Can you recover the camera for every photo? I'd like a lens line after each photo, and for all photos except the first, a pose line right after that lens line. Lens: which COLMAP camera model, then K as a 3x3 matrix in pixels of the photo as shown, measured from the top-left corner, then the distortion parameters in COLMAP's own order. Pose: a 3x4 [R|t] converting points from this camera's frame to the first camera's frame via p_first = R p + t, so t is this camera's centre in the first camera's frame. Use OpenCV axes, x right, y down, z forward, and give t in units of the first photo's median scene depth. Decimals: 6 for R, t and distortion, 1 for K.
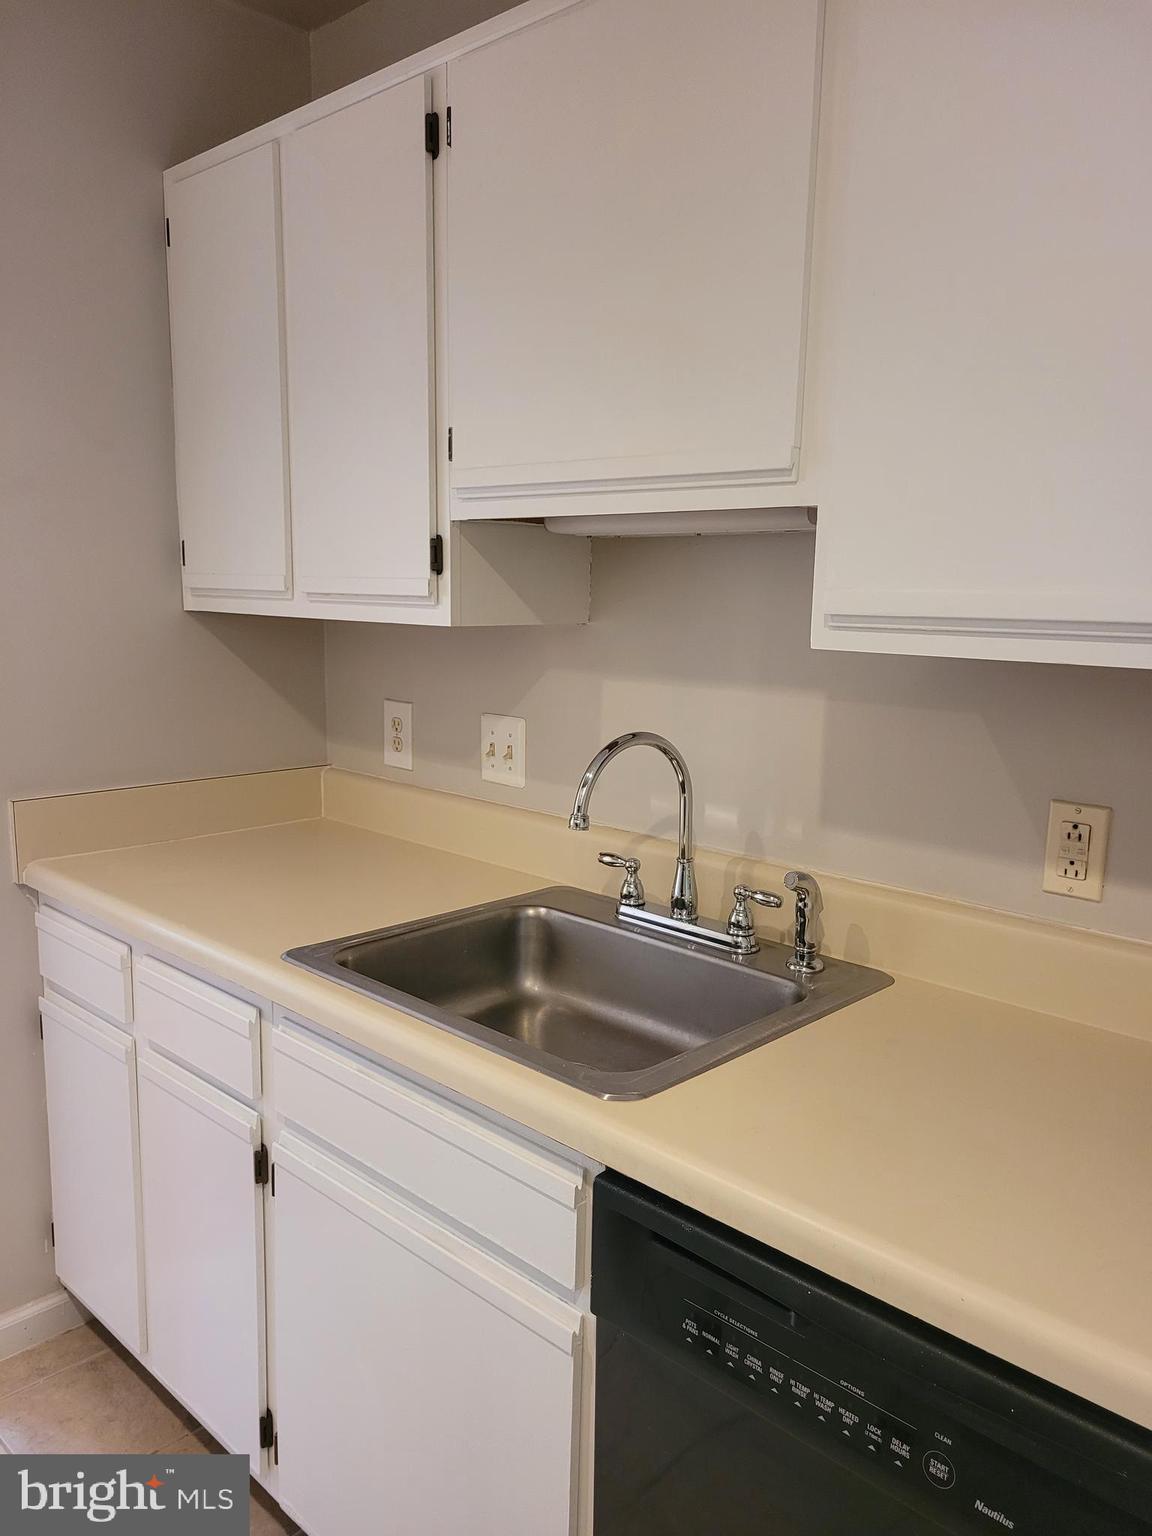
lens RADIAL K [[1150.0, 0, 574.4], [0, 1150.0, 777.3], [0, 0, 1]] dist [0.035289, 0.002536]
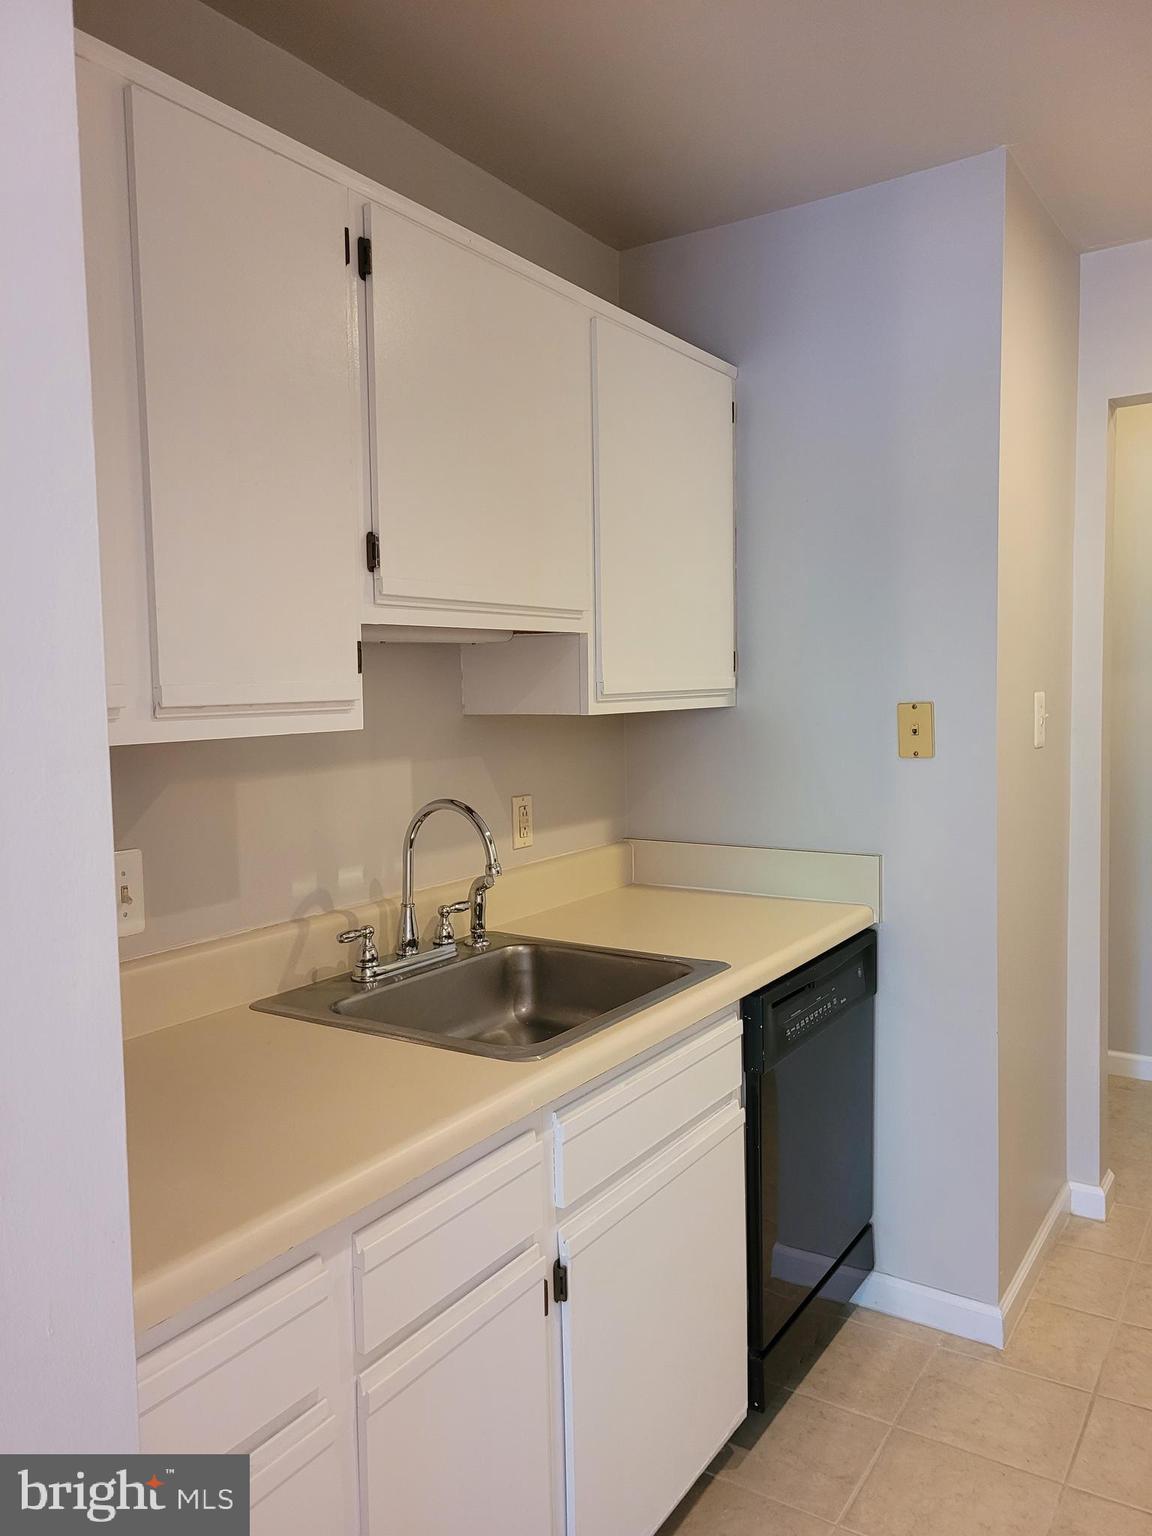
lens RADIAL K [[1150.0, 0, 573.1], [0, 1150.0, 759.4], [0, 0, 1]] dist [0.035289, 0.002536]
pose [[-0.183744, -0.084240, 0.979358, -1.076561], [0.173885, 0.977823, 0.116732, -0.184328], [-0.967472, 0.191745, -0.165021, 0.965987]]
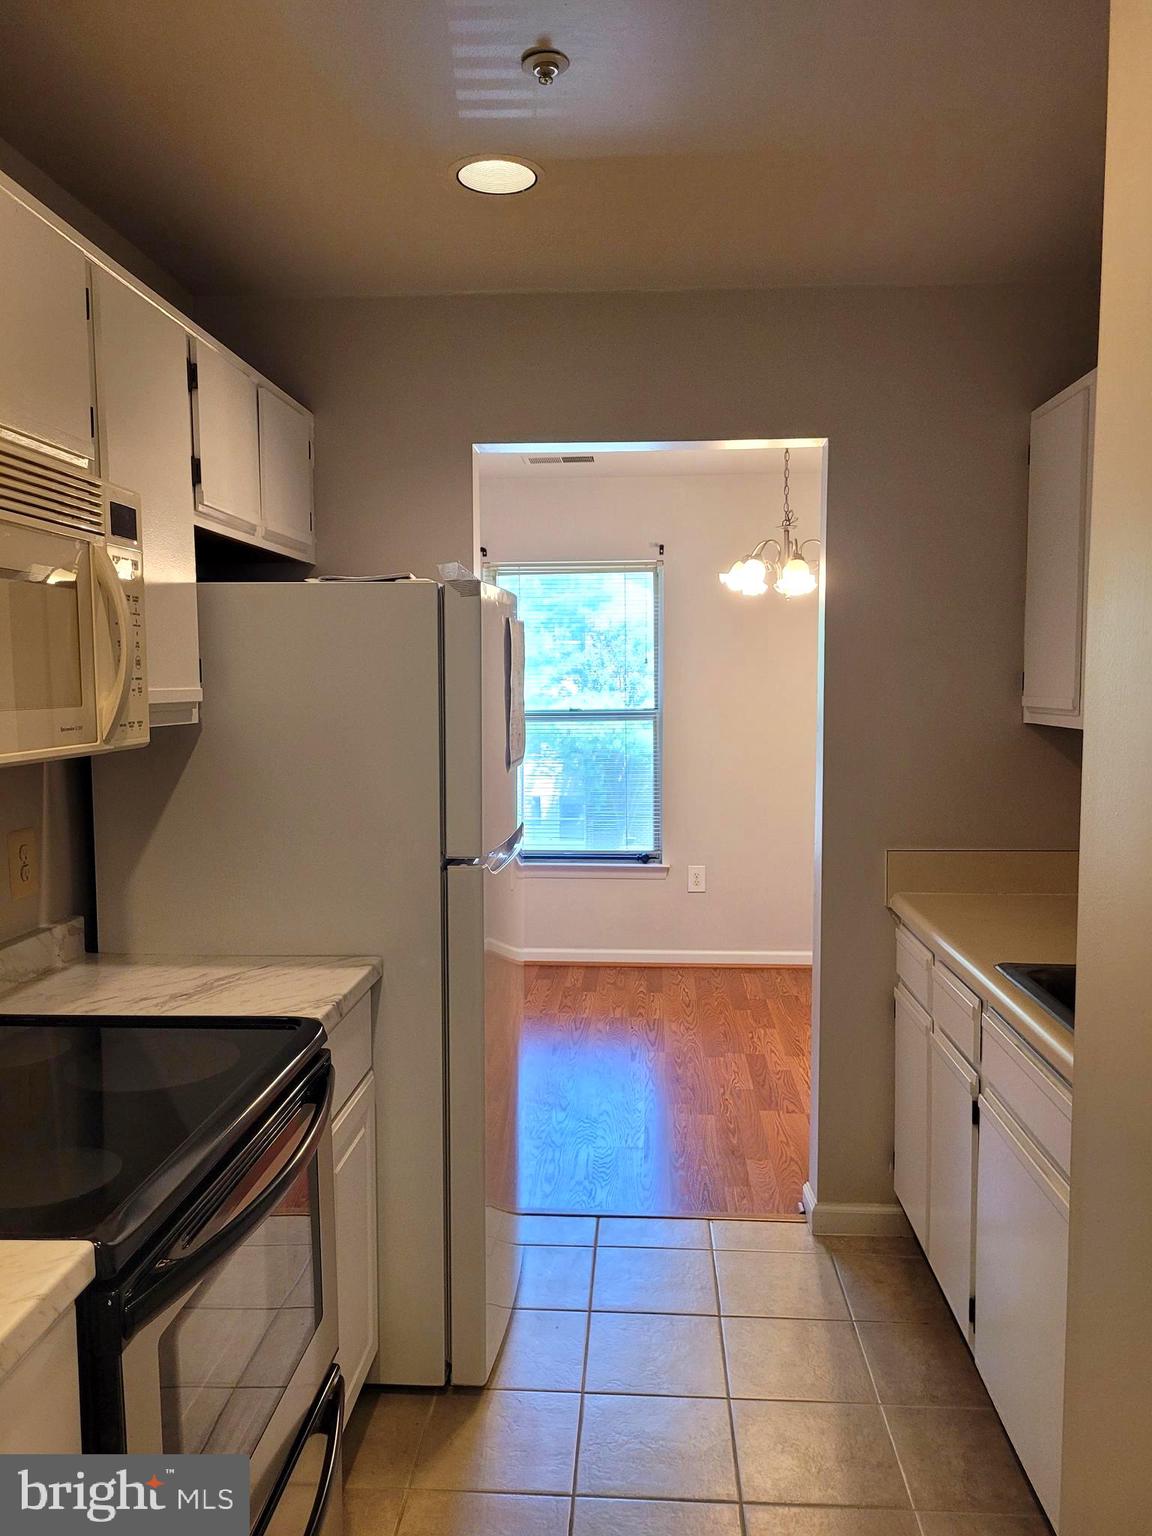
lens RADIAL K [[1150.0, 0, 576.8], [0, 1150.0, 771.8], [0, 0, 1]] dist [0.035289, 0.002536]
pose [[0.642763, 0.035726, -0.765232, 0.445796], [-0.108584, 0.993075, -0.044842, 0.033628], [0.758331, 0.111914, 0.642191, -0.305469]]
